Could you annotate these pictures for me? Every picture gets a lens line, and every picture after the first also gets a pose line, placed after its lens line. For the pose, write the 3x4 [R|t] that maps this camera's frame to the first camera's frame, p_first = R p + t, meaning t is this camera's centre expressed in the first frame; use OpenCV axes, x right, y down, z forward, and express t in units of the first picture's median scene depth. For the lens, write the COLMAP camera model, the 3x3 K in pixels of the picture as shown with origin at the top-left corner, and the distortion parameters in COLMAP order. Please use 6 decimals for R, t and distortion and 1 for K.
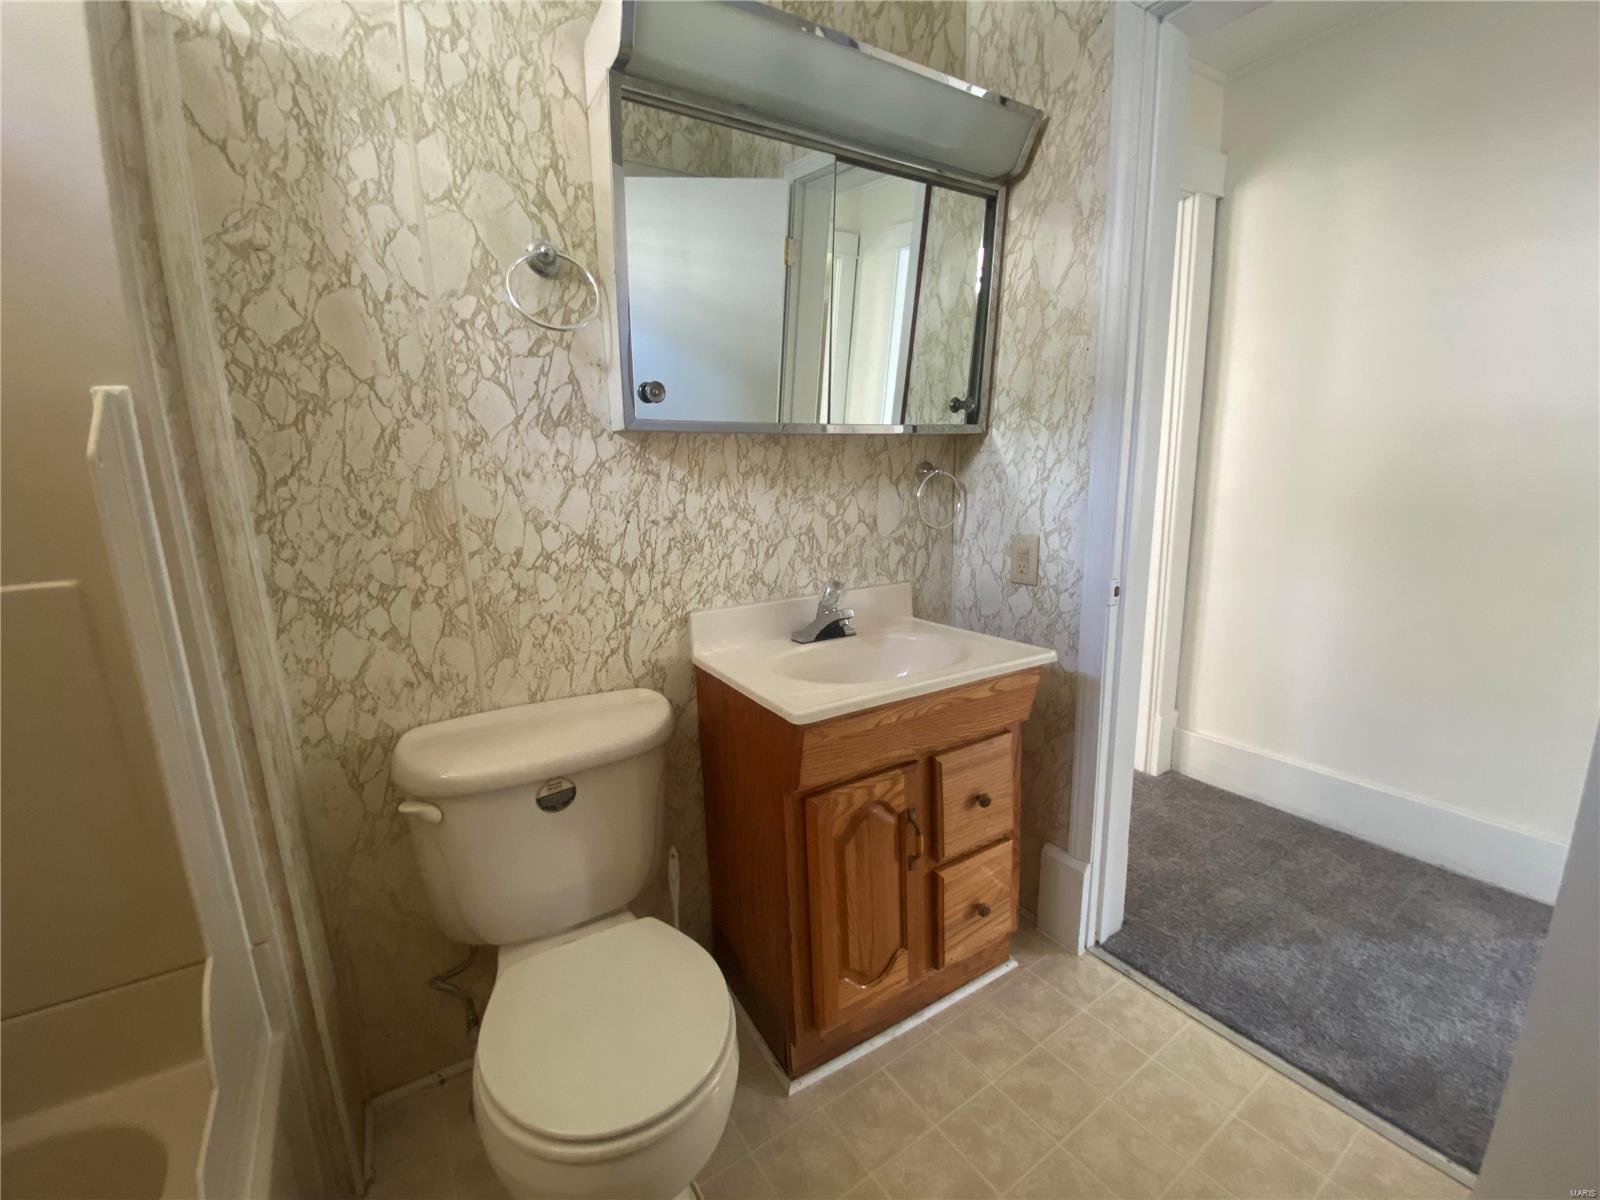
lens RADIAL K [[651.5, 0, 798.0], [0, 651.5, 607.8], [0, 0, 1]] dist [0.000515, -0.001686]
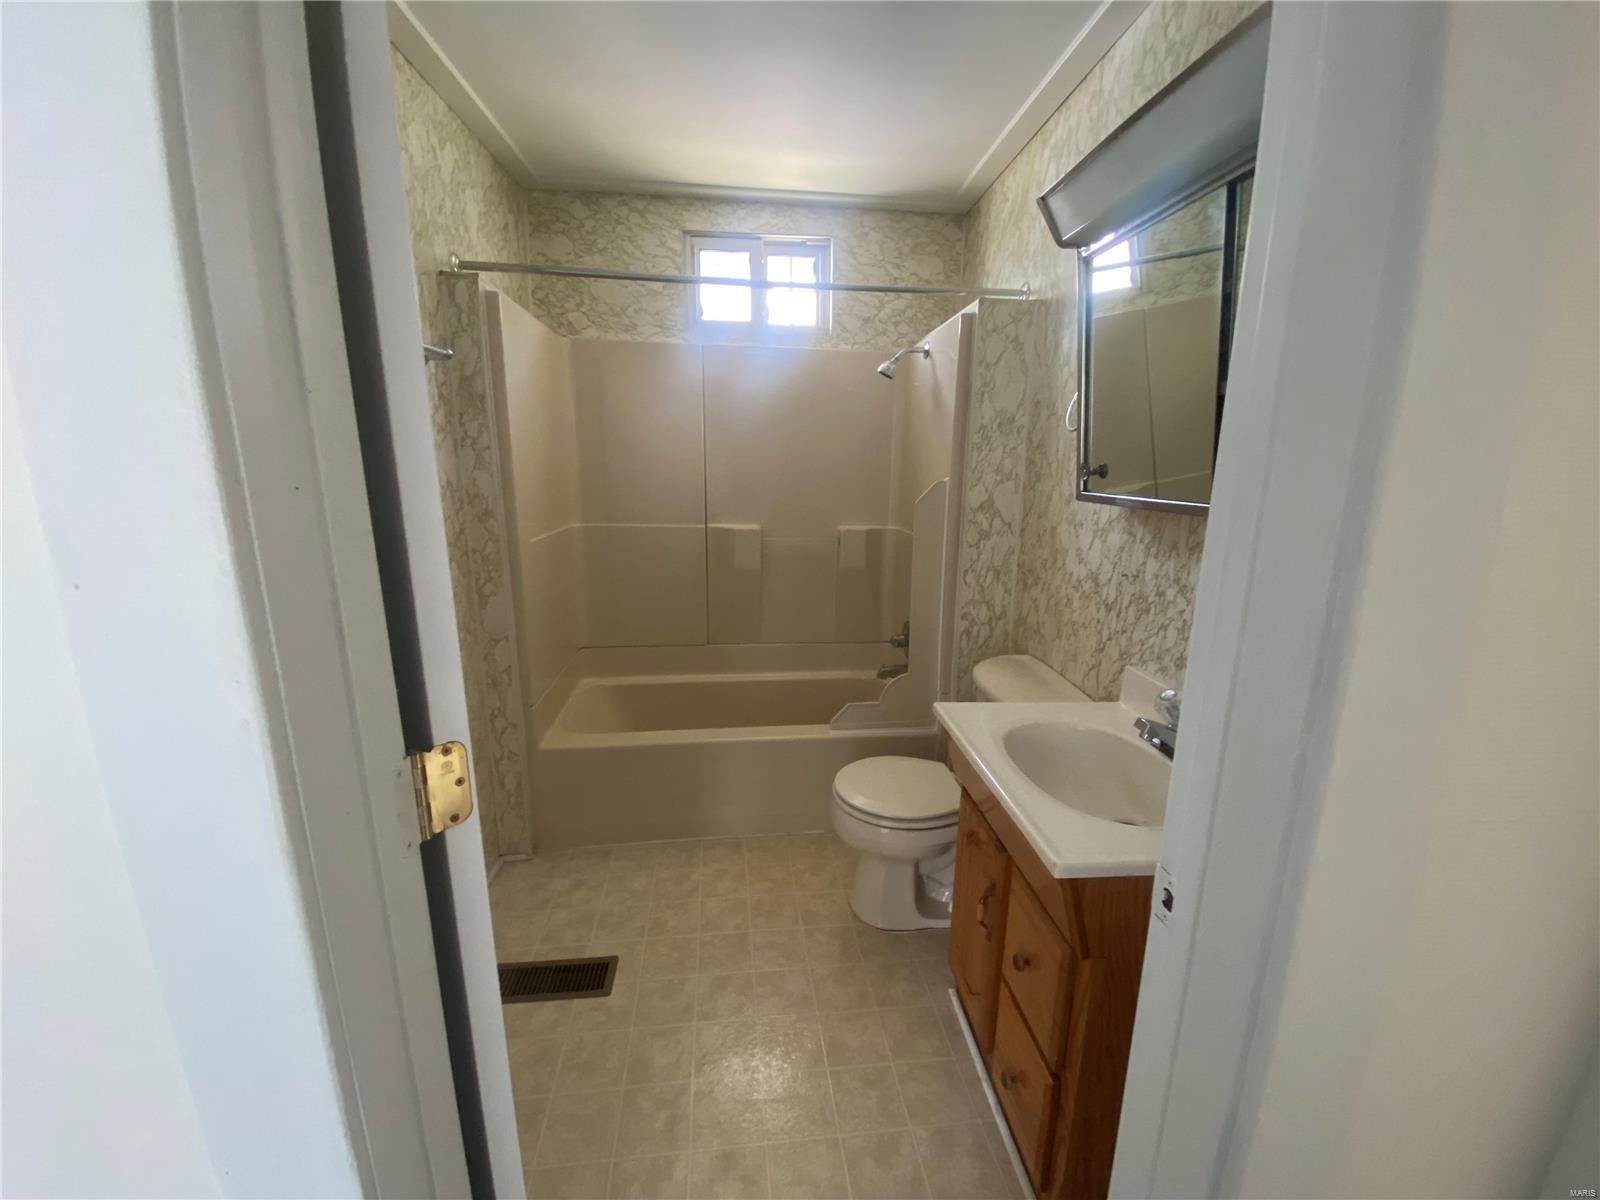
lens RADIAL K [[651.5, 0, 803.2], [0, 651.5, 604.1], [0, 0, 1]] dist [0.000515, -0.001686]
pose [[-0.446579, 0.222001, -0.866766, 1.044389], [-0.155168, 0.934836, 0.319382, -0.365329], [0.881187, 0.277124, -0.383030, 0.955202]]
